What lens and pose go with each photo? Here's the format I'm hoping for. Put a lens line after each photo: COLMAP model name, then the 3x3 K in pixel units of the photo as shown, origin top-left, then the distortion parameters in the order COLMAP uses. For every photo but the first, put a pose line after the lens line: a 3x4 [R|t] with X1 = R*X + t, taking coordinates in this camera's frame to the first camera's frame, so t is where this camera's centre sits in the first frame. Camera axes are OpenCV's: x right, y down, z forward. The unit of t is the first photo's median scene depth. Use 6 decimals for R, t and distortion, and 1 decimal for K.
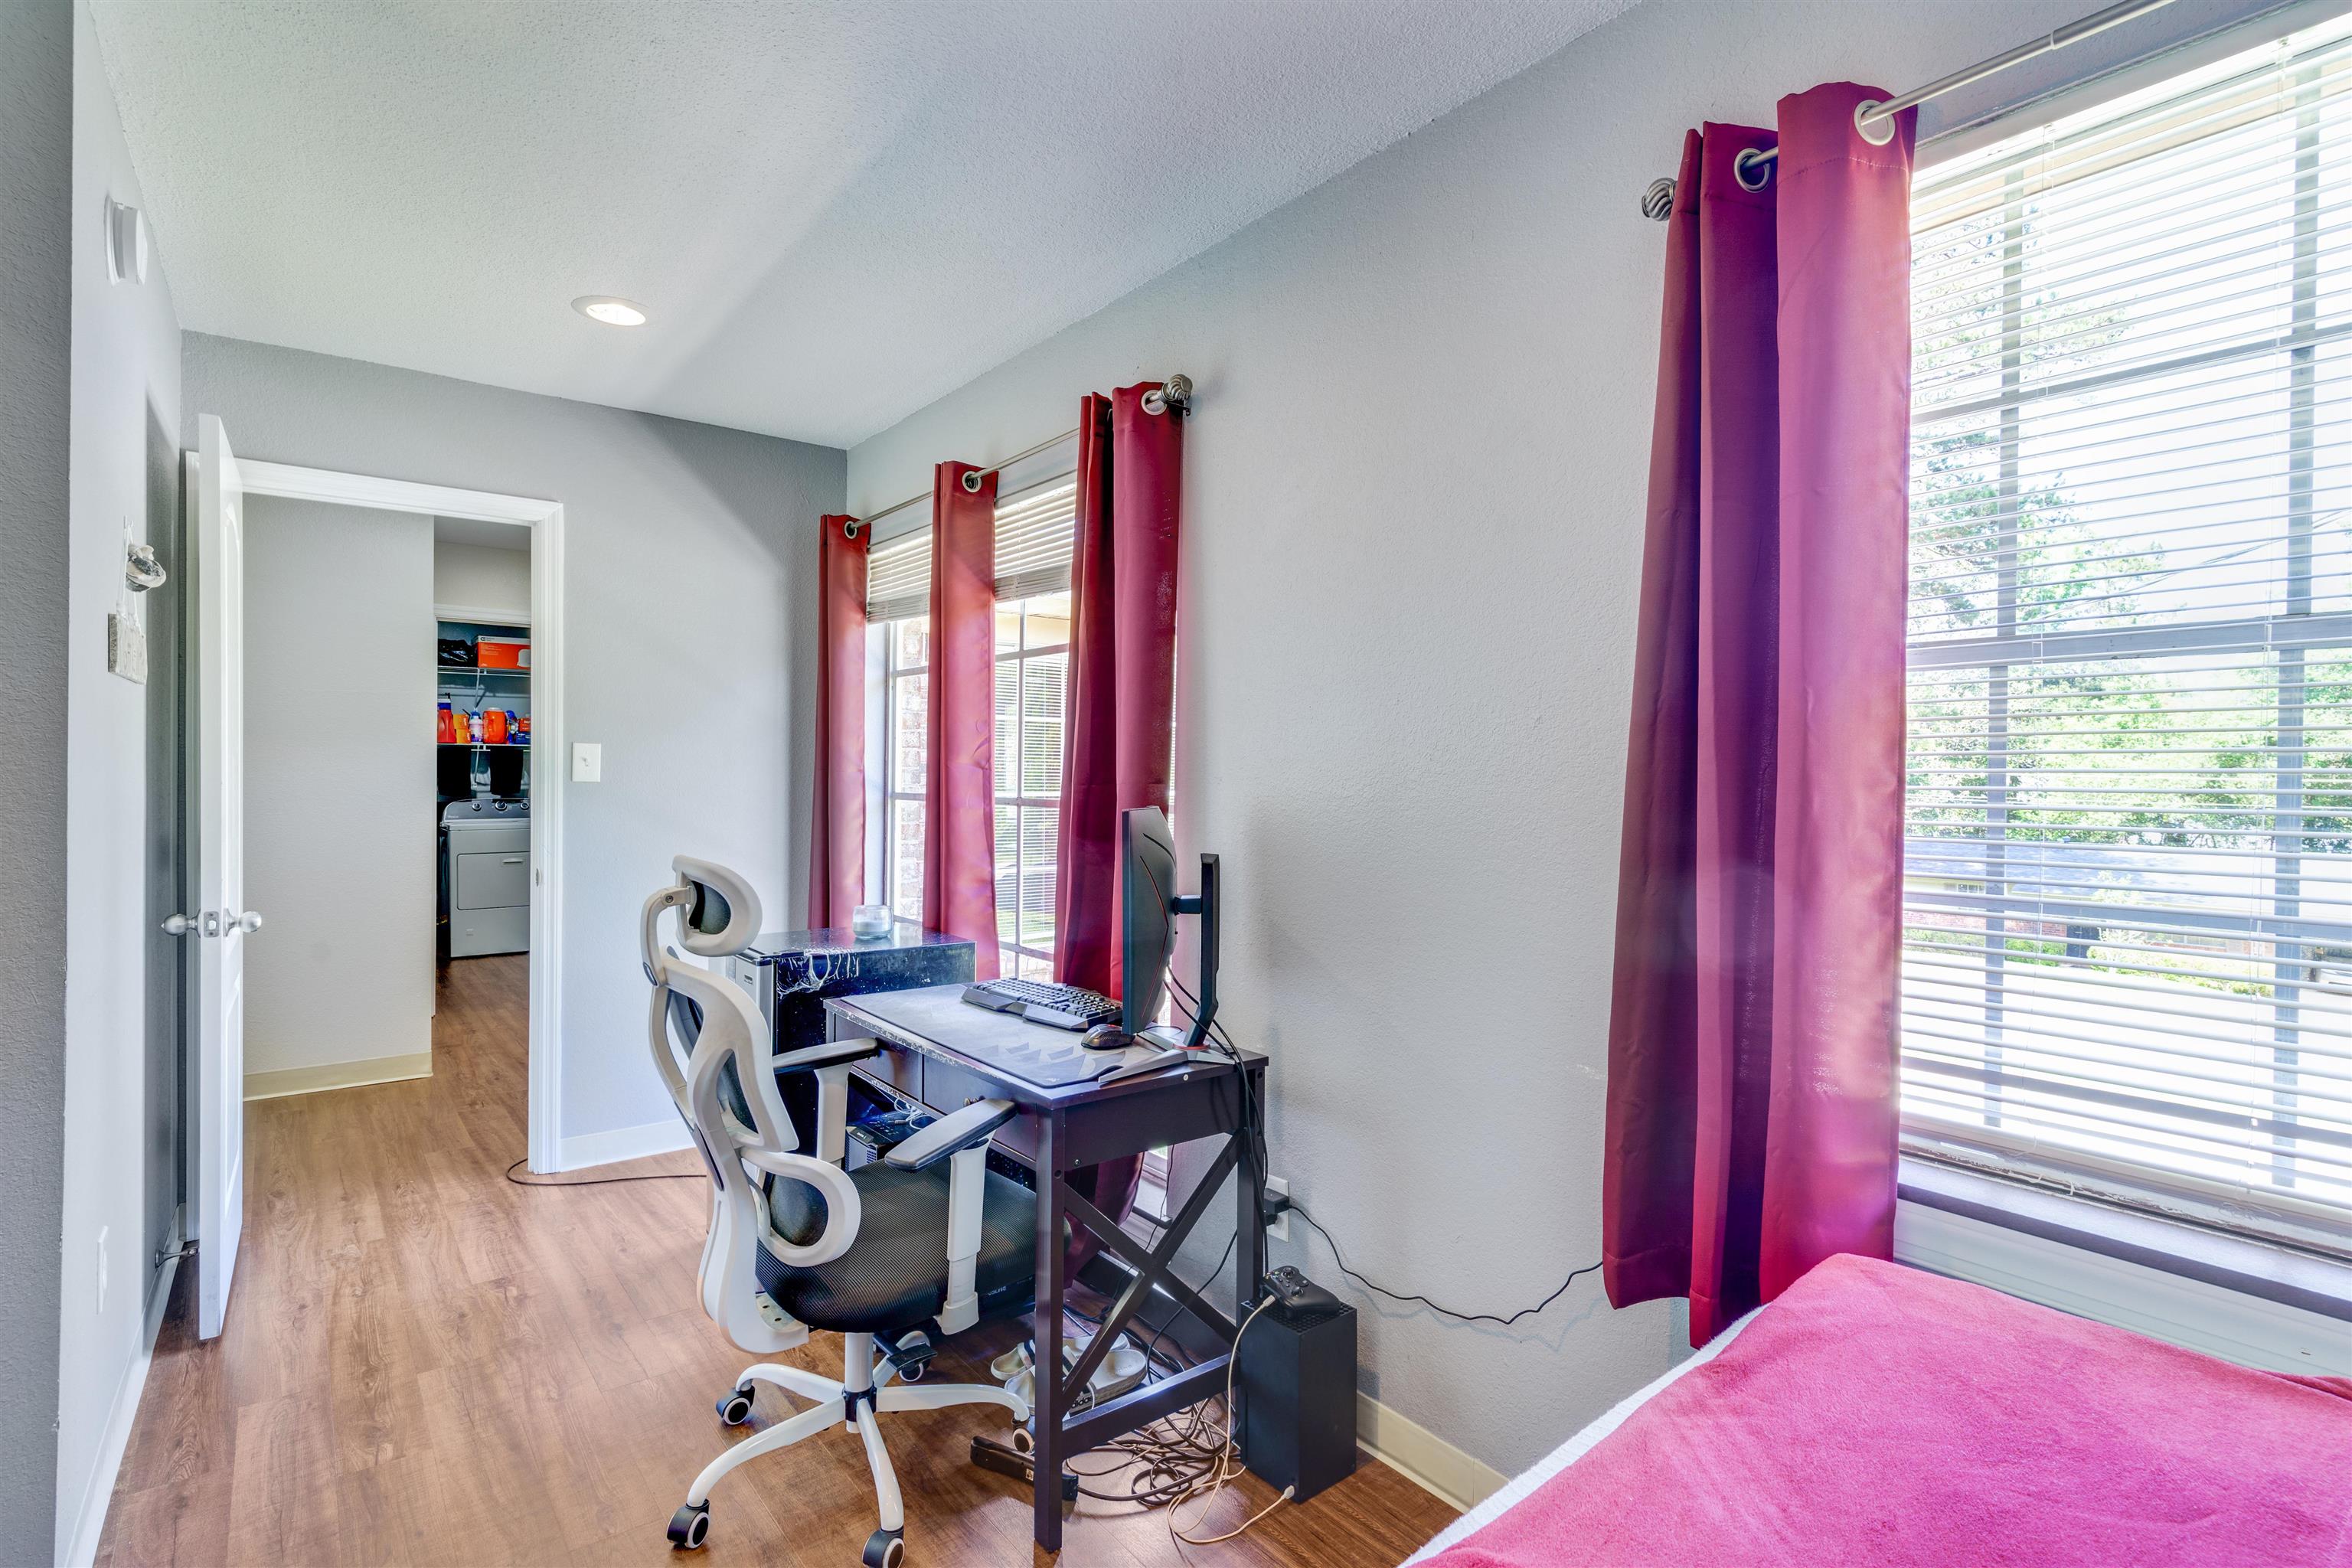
lens RADIAL K [[1131.2, 0, 1174.4], [0, 1131.2, 779.8], [0, 0, 1]] dist [0.000829, -0.000851]
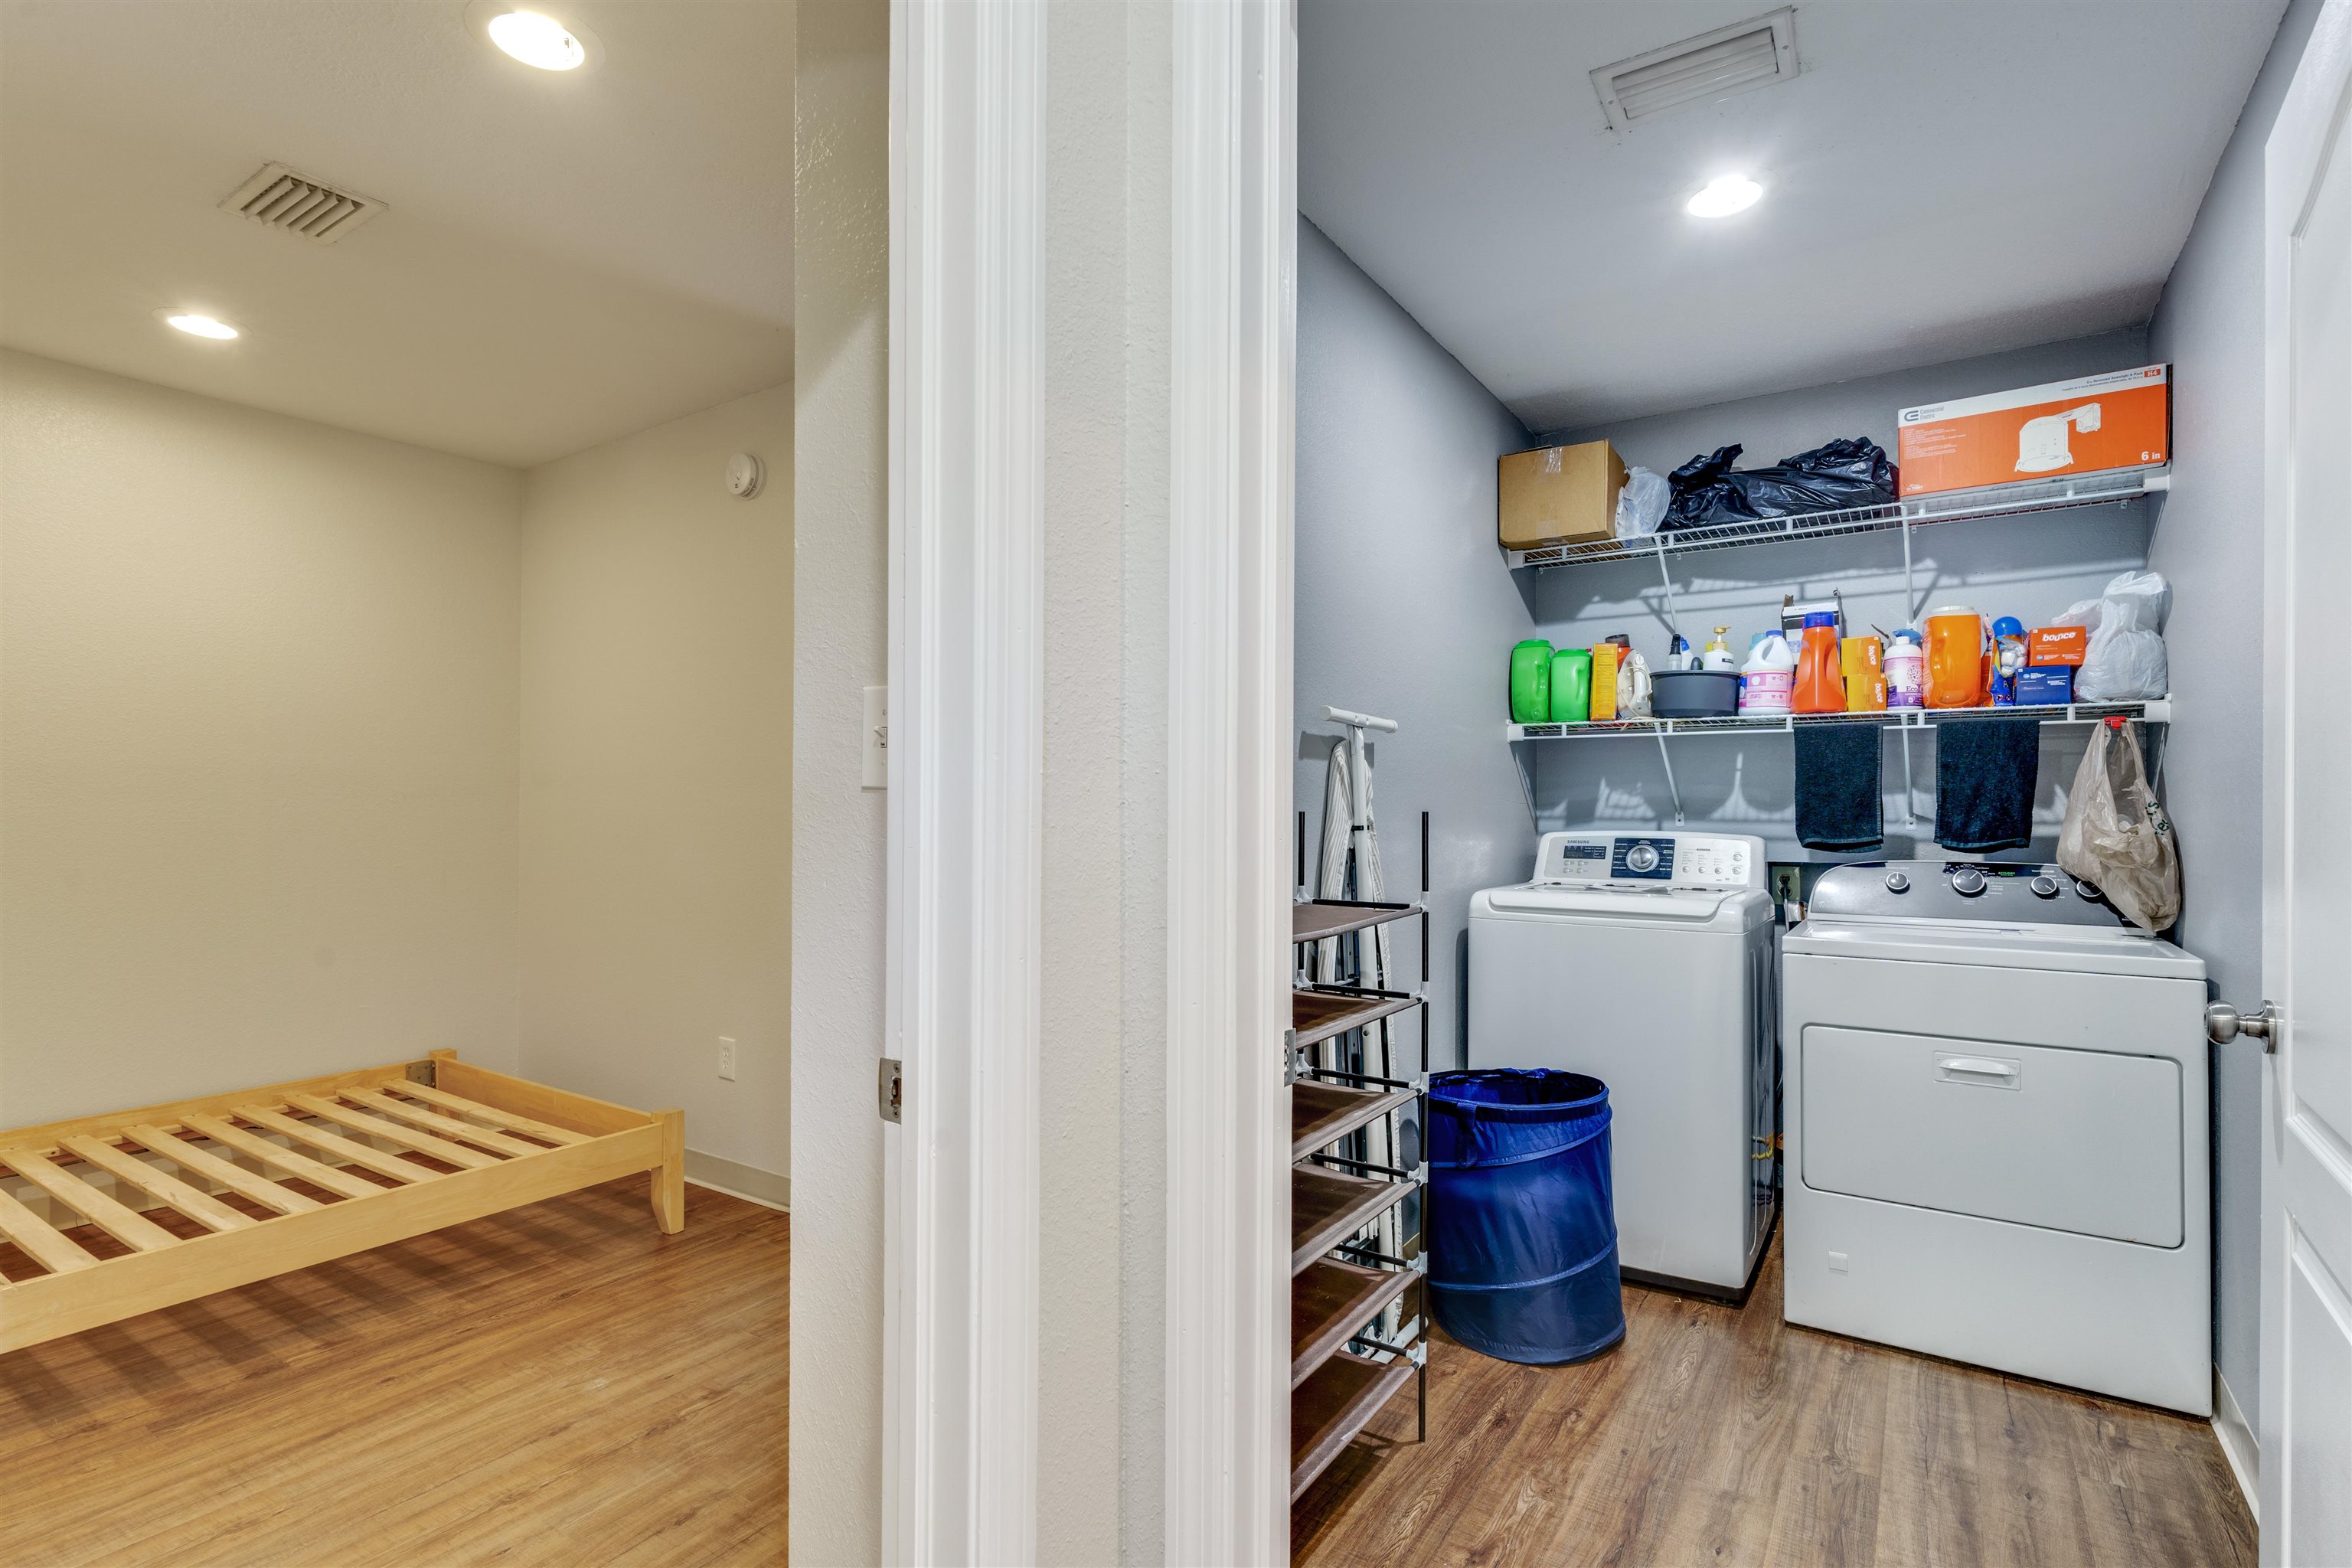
lens RADIAL K [[1131.2, 0, 1170.8], [0, 1131.2, 789.0], [0, 0, 1]] dist [0.000829, -0.000851]
pose [[0.307375, -0.017448, -0.951429, -0.338461], [-0.004396, 0.999795, -0.019755, 0.002250], [0.951578, 0.010254, 0.307235, 0.658715]]
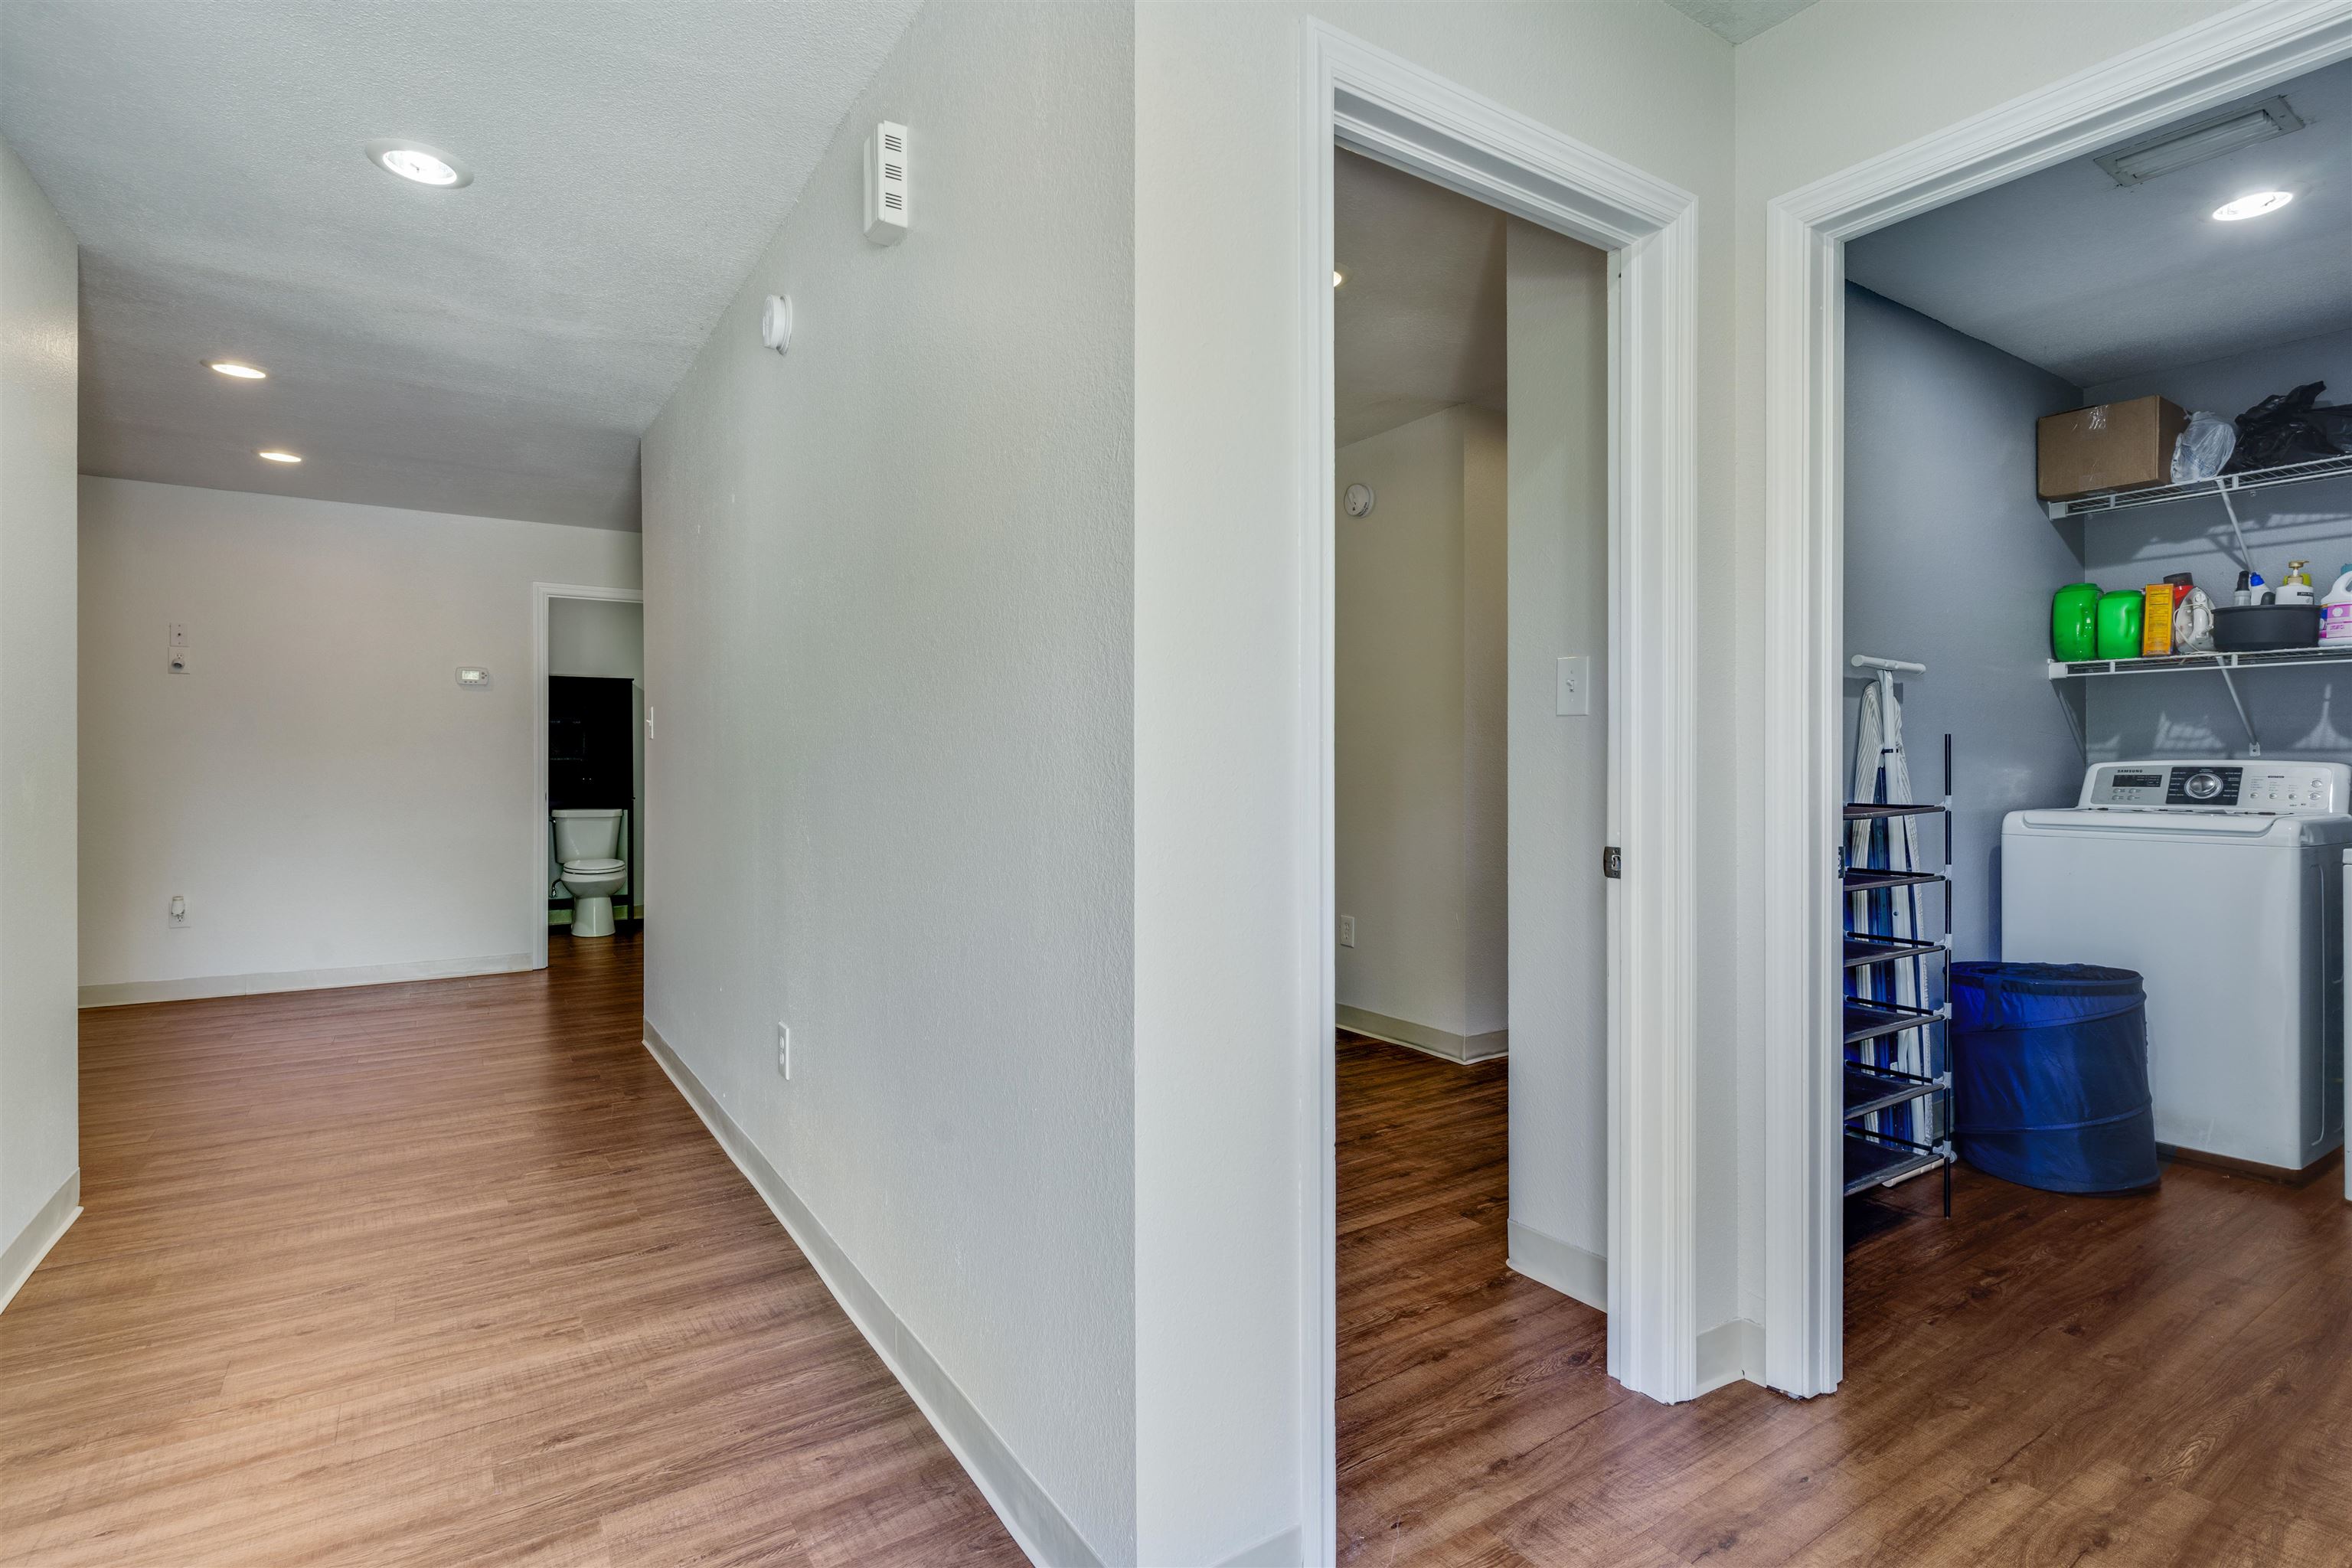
lens RADIAL K [[1131.2, 0, 1166.8], [0, 1131.2, 756.9], [0, 0, 1]] dist [0.000829, -0.000851]
pose [[-0.092212, -0.010438, -0.995685, -0.212280], [-0.002445, 0.999944, -0.010257, 0.012606], [0.995736, 0.001488, -0.092232, 0.594407]]
